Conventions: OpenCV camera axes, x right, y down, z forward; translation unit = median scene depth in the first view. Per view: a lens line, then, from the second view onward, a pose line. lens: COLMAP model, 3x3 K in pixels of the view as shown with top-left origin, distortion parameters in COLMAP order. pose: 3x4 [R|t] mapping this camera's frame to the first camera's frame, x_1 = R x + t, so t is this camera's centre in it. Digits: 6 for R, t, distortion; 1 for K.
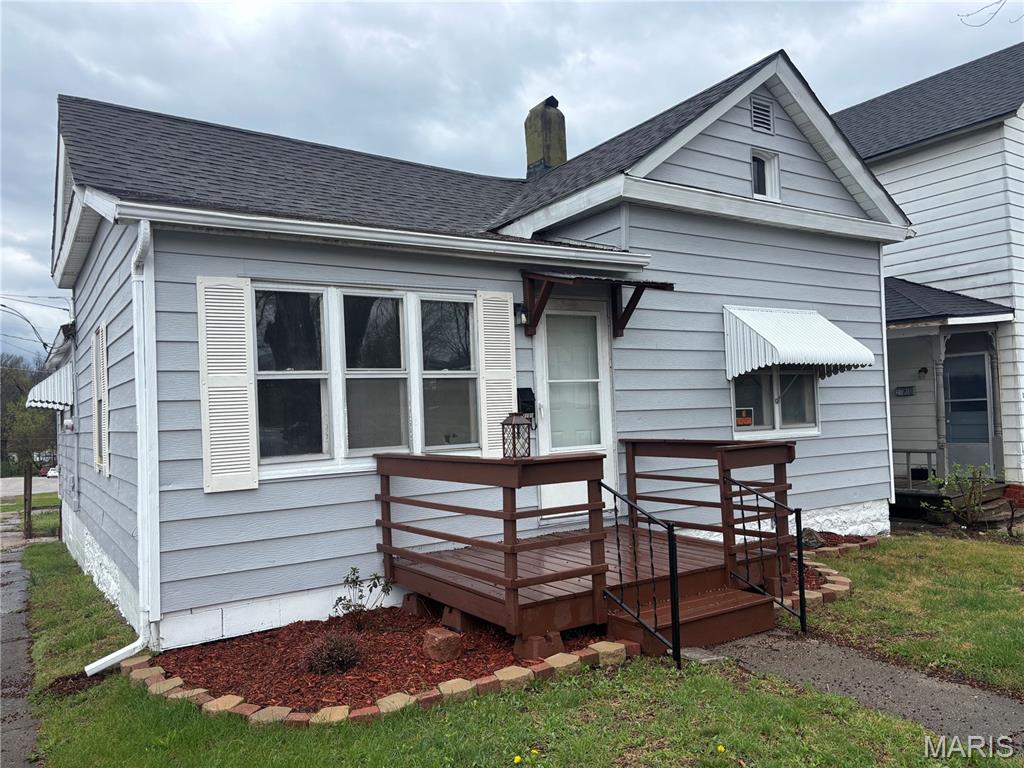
lens RADIAL K [[760.3, 0, 512.0], [0, 760.3, 392.0], [0, 0, 1]] dist [0.012817, 0.002269]
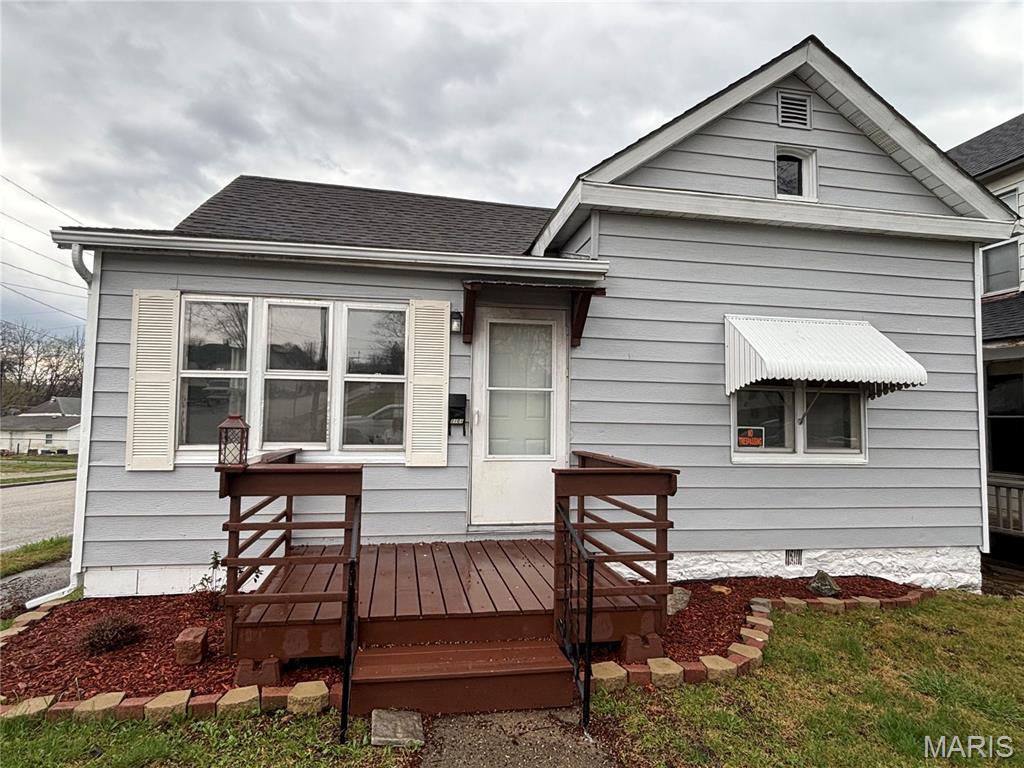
lens RADIAL K [[580.9, 0, 510.7], [0, 580.9, 378.6], [0, 0, 1]] dist [-0.003094, -0.003175]
pose [[0.919624, 0.026467, -0.391906, 0.328196], [-0.040363, 0.998813, -0.027258, -0.006639], [0.390720, 0.040886, 0.919601, 0.261296]]
